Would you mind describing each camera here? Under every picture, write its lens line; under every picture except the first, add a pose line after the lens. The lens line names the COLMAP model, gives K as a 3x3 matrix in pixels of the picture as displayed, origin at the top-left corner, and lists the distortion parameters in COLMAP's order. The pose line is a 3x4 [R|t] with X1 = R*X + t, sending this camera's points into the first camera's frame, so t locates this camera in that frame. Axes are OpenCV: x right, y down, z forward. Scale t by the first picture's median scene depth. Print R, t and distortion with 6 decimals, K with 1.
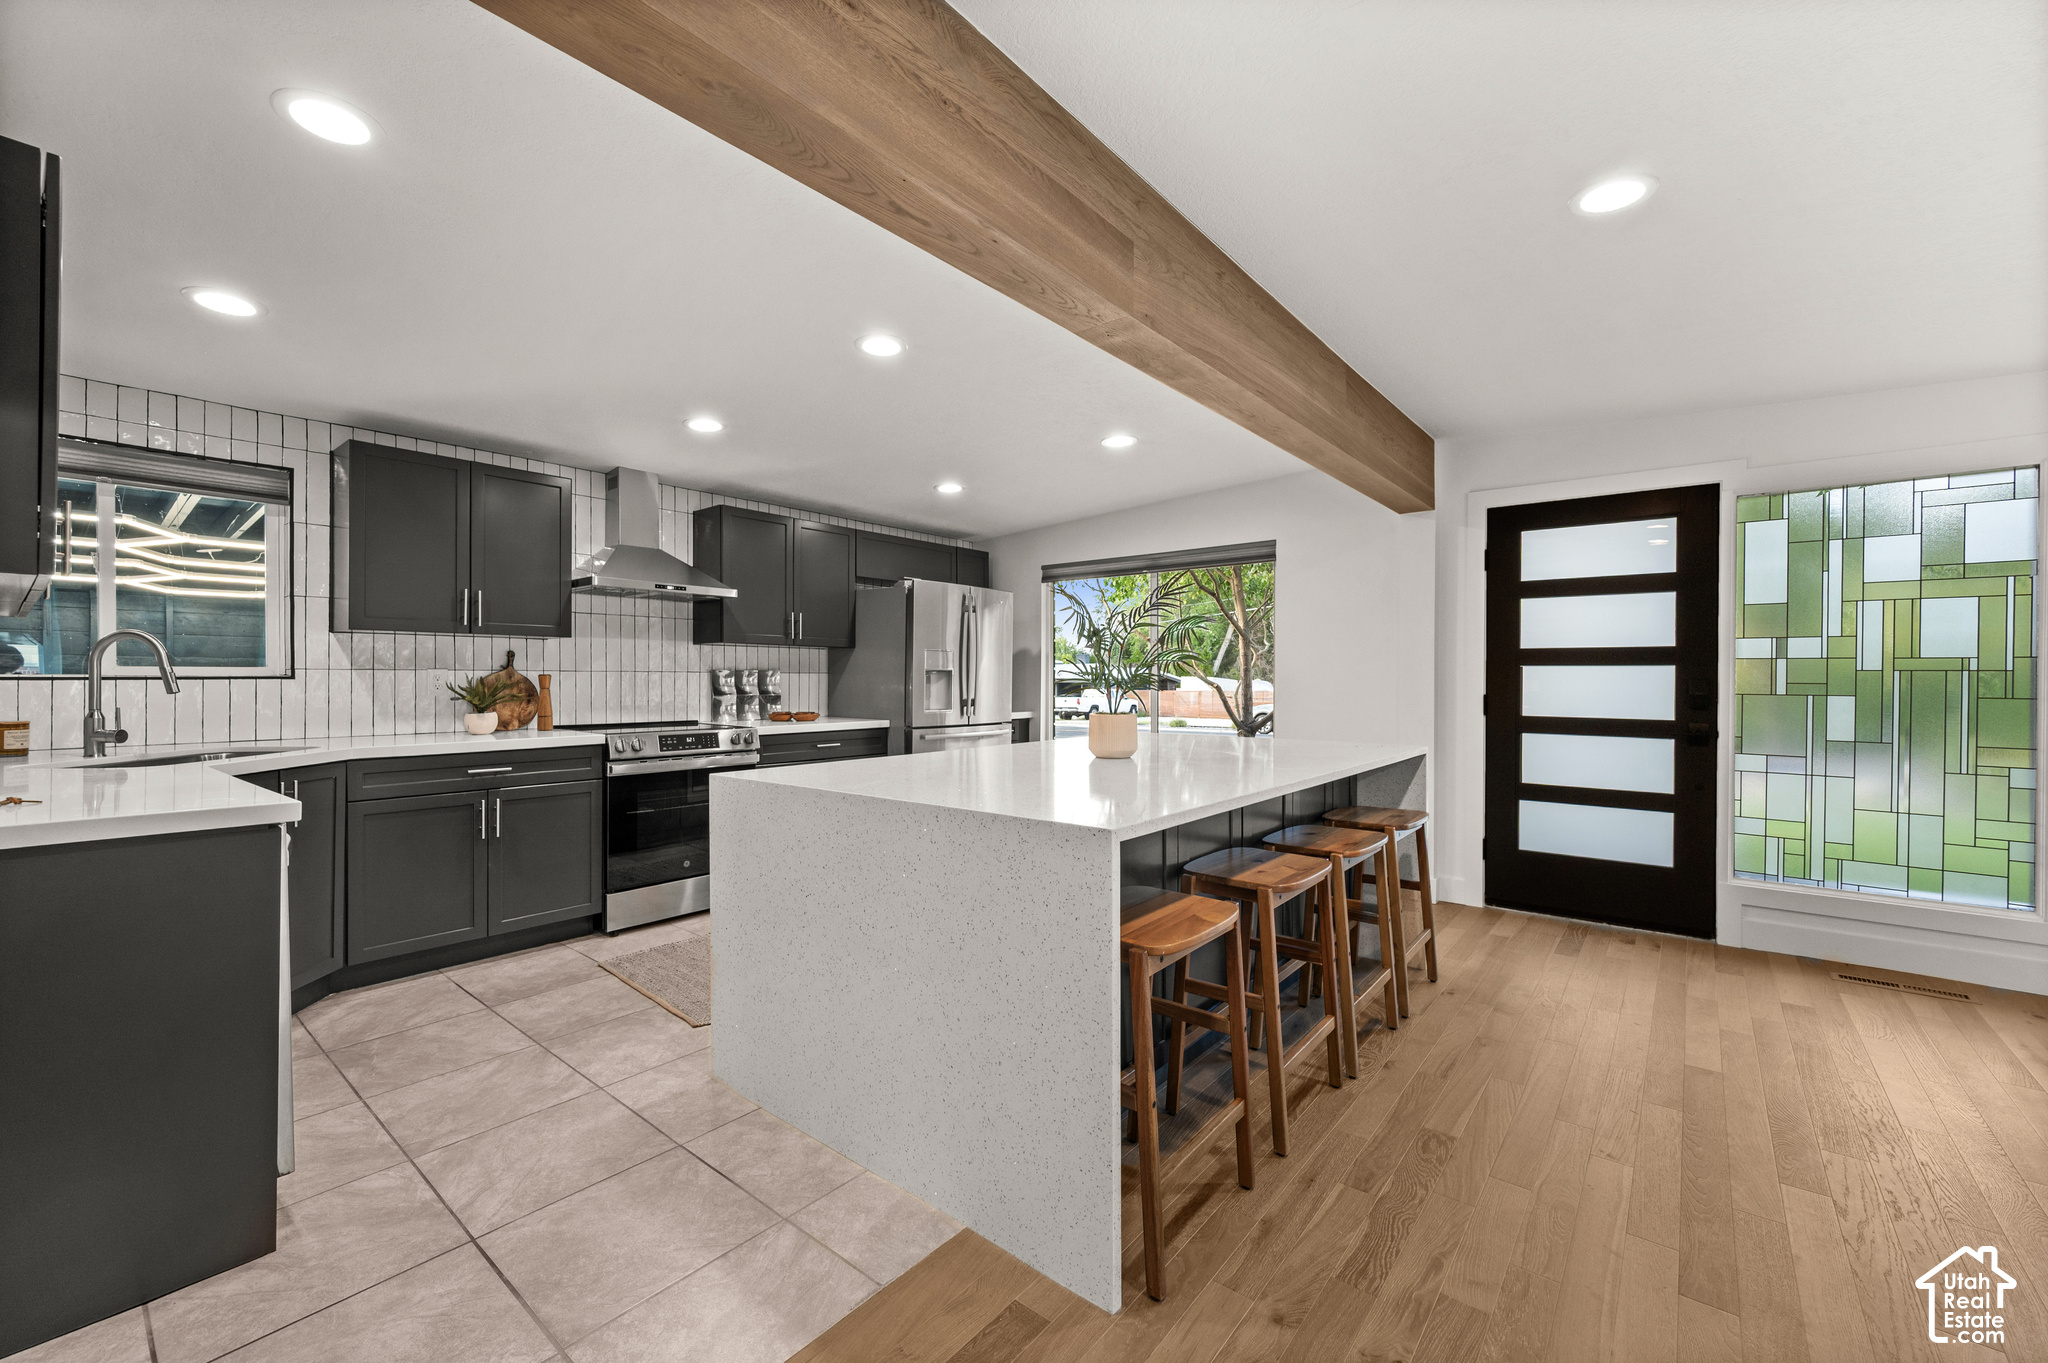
lens RADIAL K [[810.3, 0, 1049.2], [0, 810.3, 682.4], [0, 0, 1]] dist [-0.000998, -0.000102]
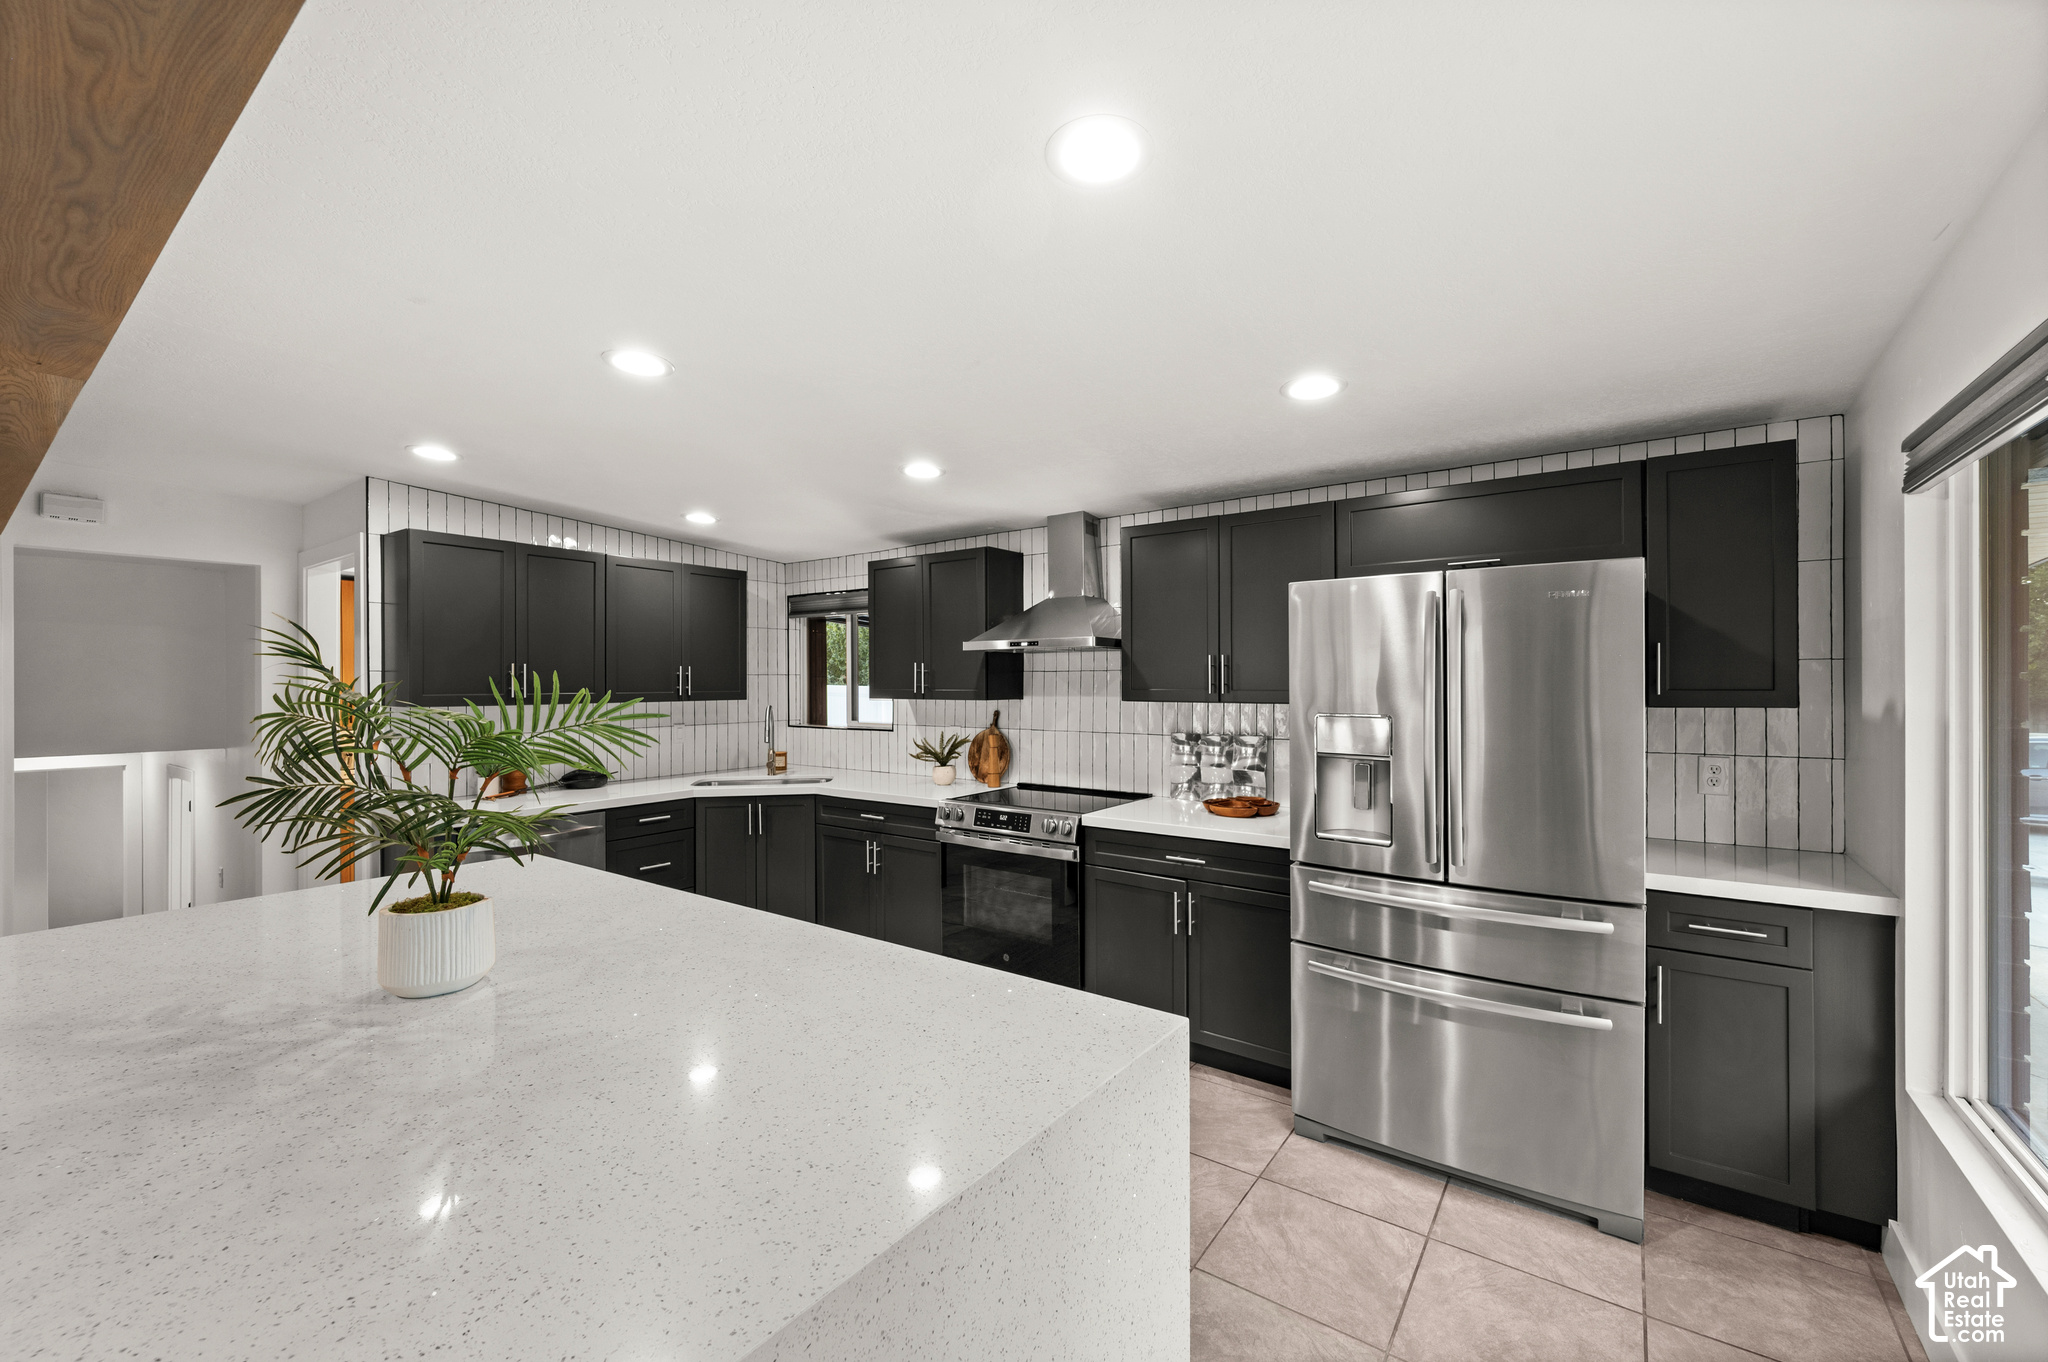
lens RADIAL K [[810.3, 0, 1049.2], [0, 810.3, 681.9], [0, 0, 1]] dist [-0.000998, -0.000102]
pose [[0.054778, -0.003936, -0.998491, 0.438664], [-0.003415, 0.999986, -0.004129, -0.073227], [0.998493, 0.003636, 0.054764, 1.003759]]
